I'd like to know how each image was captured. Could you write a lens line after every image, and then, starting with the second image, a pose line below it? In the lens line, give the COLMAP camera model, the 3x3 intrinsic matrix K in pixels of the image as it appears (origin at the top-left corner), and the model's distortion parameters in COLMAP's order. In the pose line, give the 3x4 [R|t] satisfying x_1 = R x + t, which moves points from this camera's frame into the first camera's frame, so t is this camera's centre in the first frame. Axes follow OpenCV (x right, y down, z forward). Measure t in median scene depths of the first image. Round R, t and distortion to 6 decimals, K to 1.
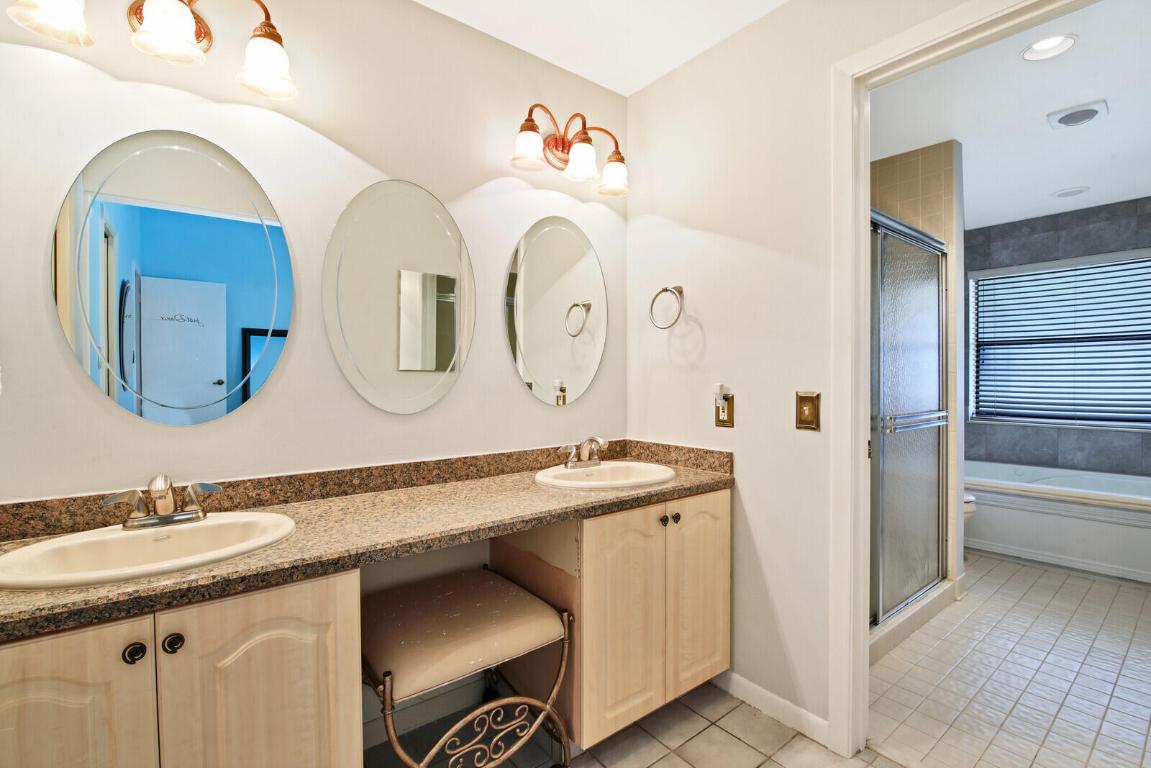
lens RADIAL K [[522.5, 0, 579.2], [0, 522.5, 377.1], [0, 0, 1]] dist [-0.014406, -0.004273]
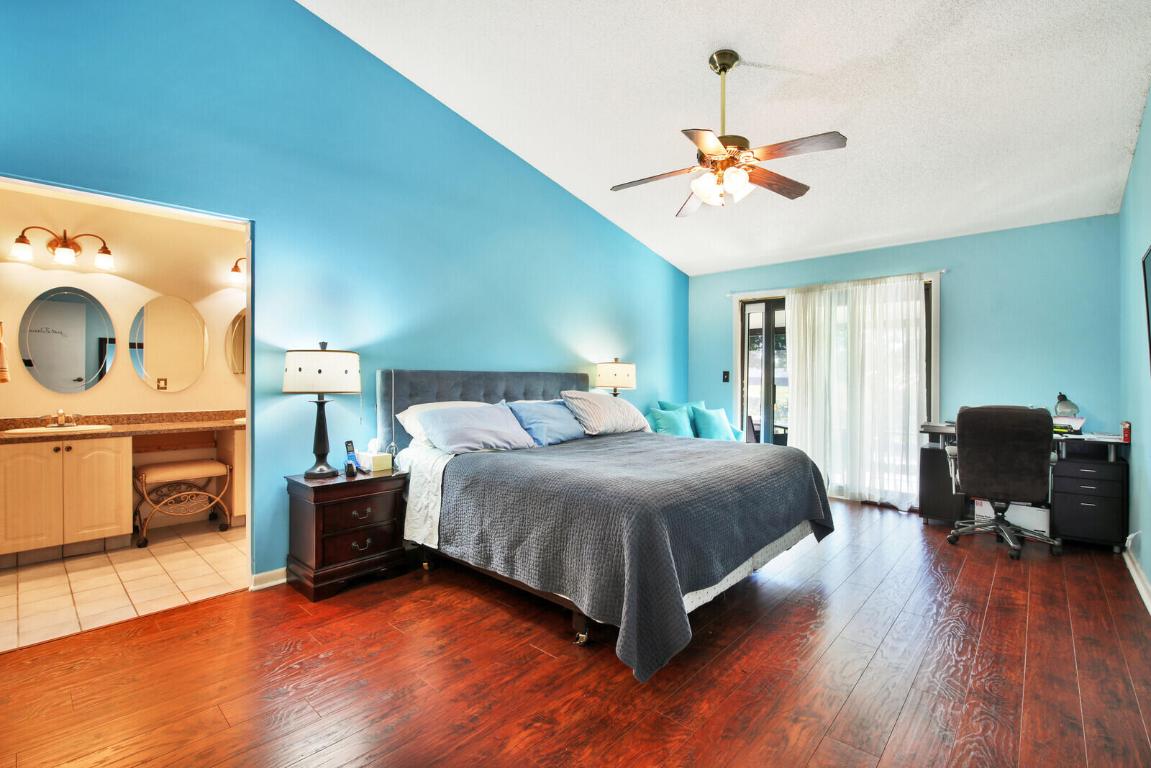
lens RADIAL K [[522.5, 0, 599.2], [0, 522.5, 372.2], [0, 0, 1]] dist [-0.014406, -0.004273]
pose [[0.982017, 0.006345, 0.188685, 0.310277], [-0.004785, 0.999951, -0.008720, -0.003072], [-0.188731, 0.007660, 0.981999, -0.457800]]
